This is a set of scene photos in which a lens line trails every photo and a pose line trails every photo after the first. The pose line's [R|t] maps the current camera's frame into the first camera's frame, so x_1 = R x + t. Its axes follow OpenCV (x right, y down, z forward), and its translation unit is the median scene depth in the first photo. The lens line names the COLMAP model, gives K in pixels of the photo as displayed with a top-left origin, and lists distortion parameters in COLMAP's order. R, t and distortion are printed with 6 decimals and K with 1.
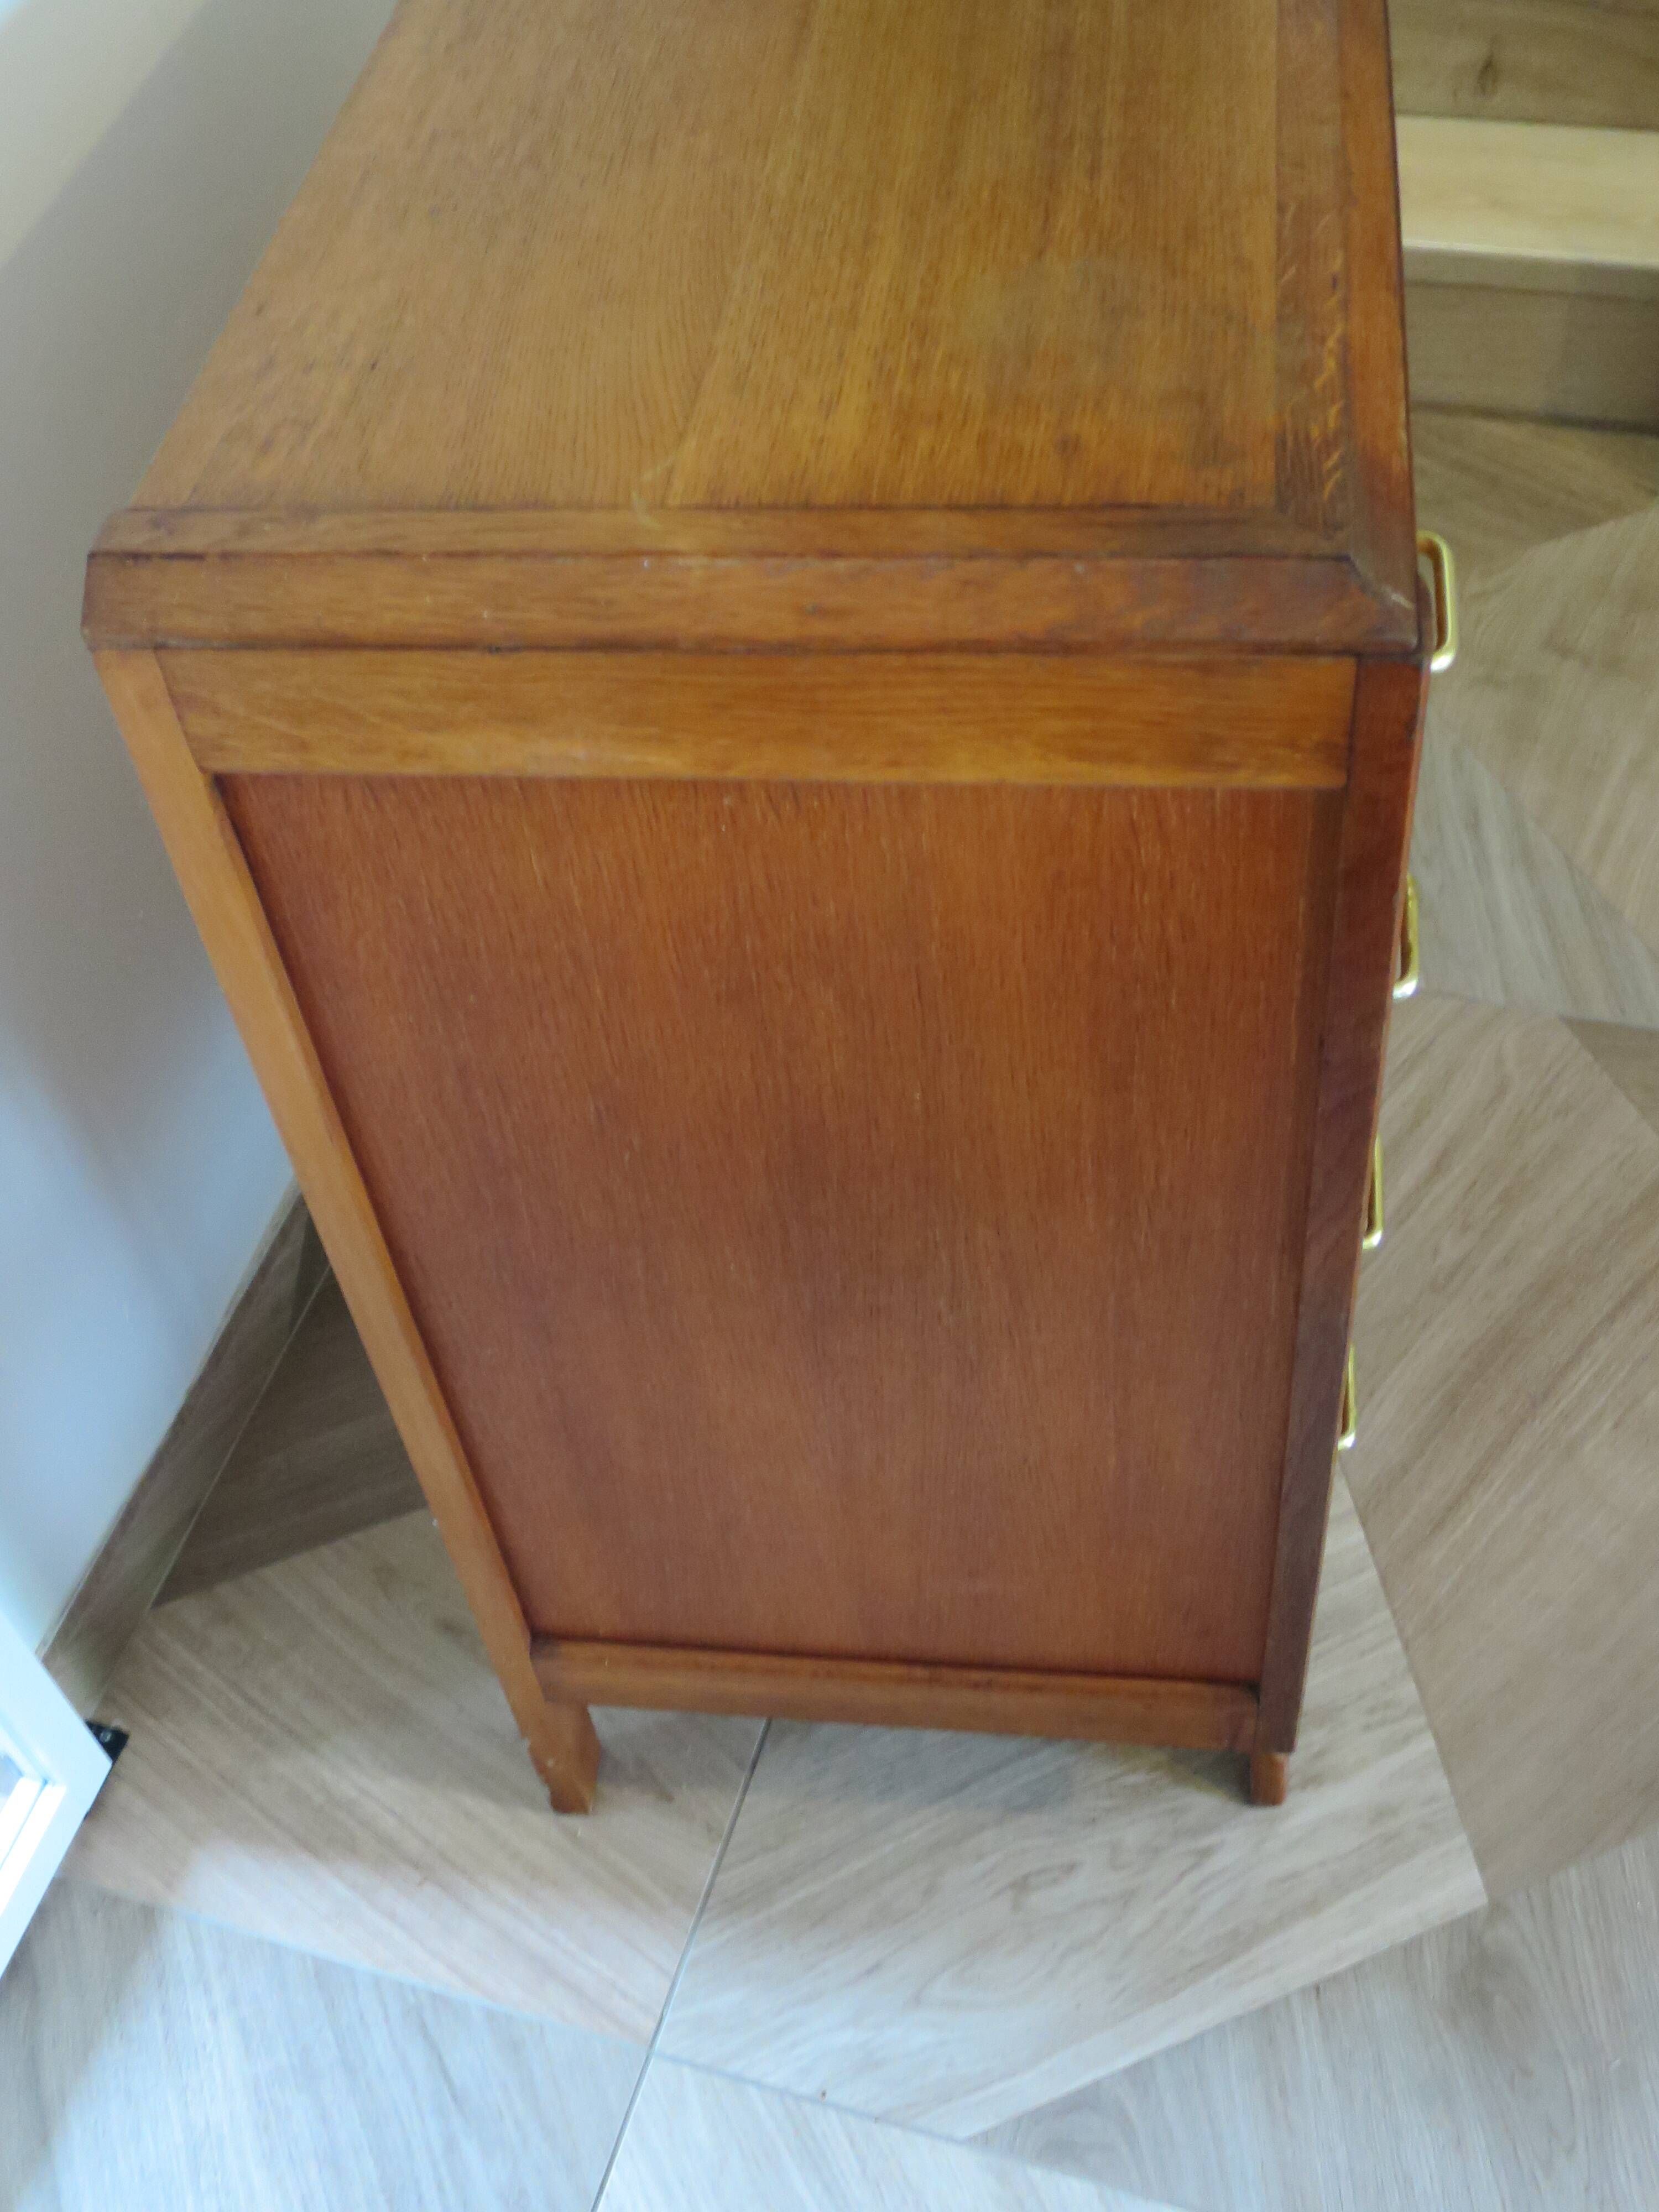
lens RADIAL K [[2341.0, 0, 893.7], [0, 2341.0, 1199.9], [0, 0, 1]] dist [-0.048339, 0.000000]
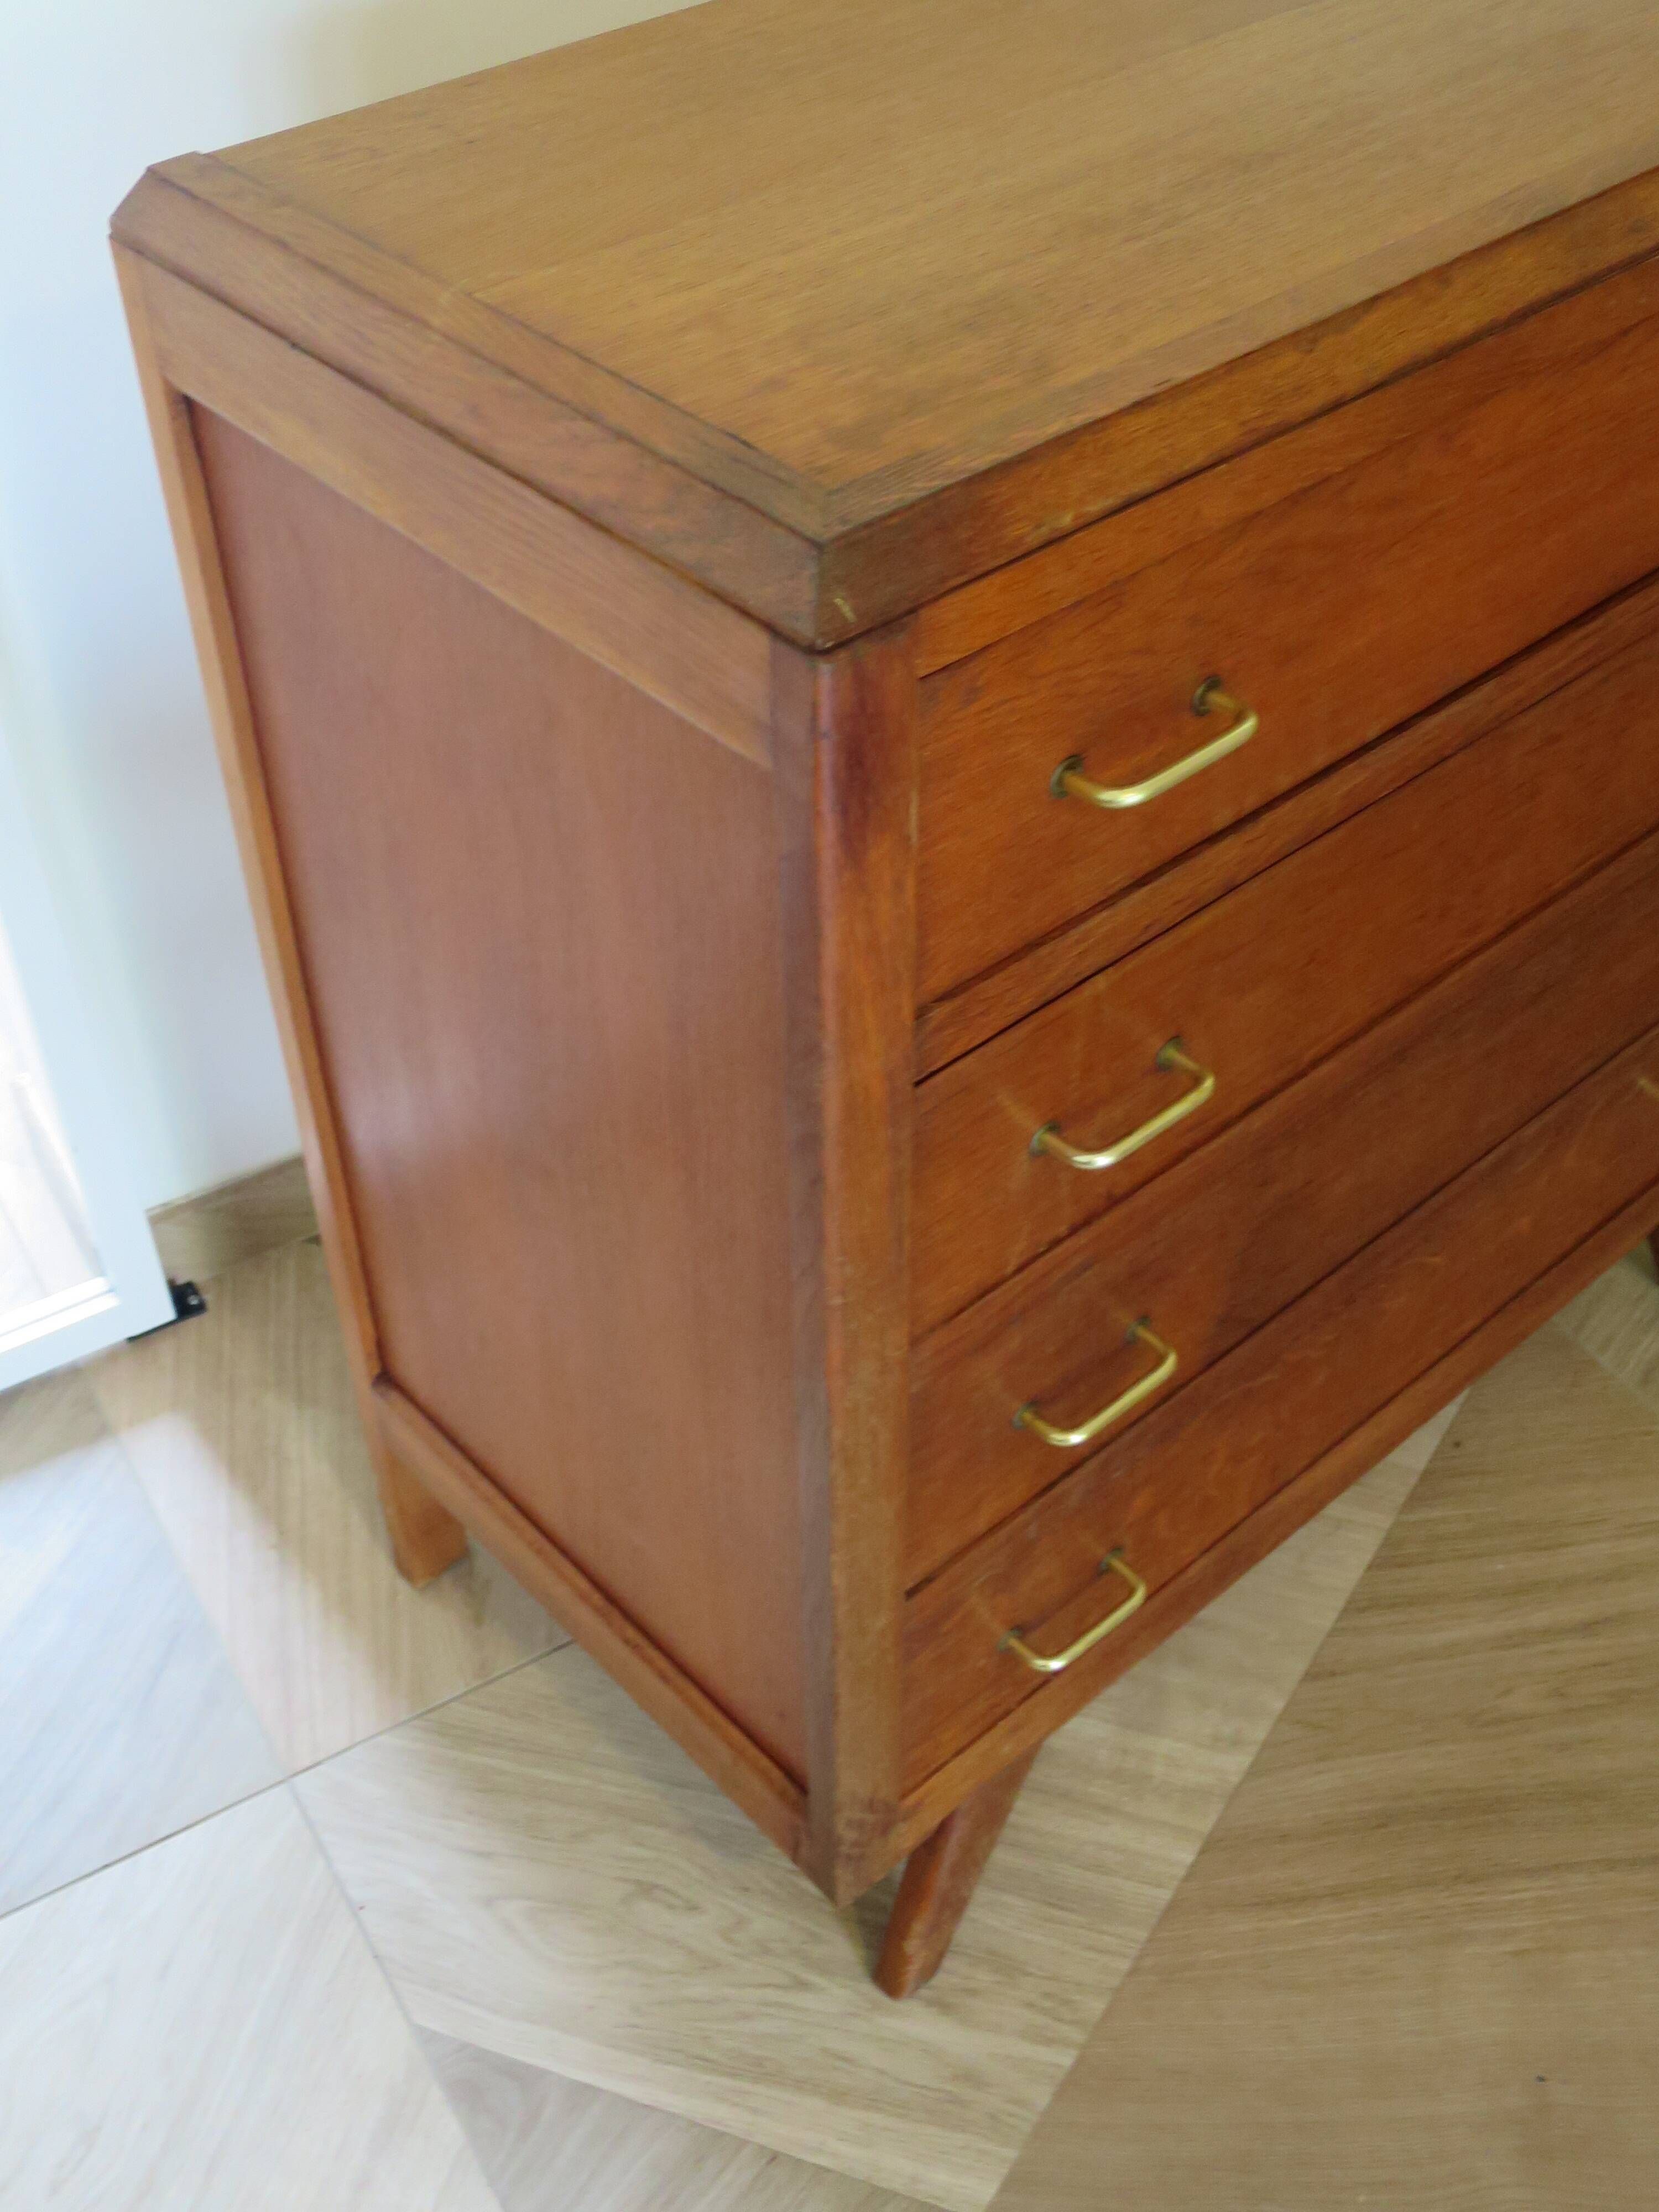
lens RADIAL K [[2385.0, 0, 863.4], [0, 2385.0, 1244.6], [0, 0, 1]] dist [-0.047449, 0.000000]
pose [[0.743405, 0.524857, -0.414576, 0.396655], [-0.551398, 0.831763, 0.064271, -0.050559], [0.378562, 0.180817, 0.907742, 0.065235]]
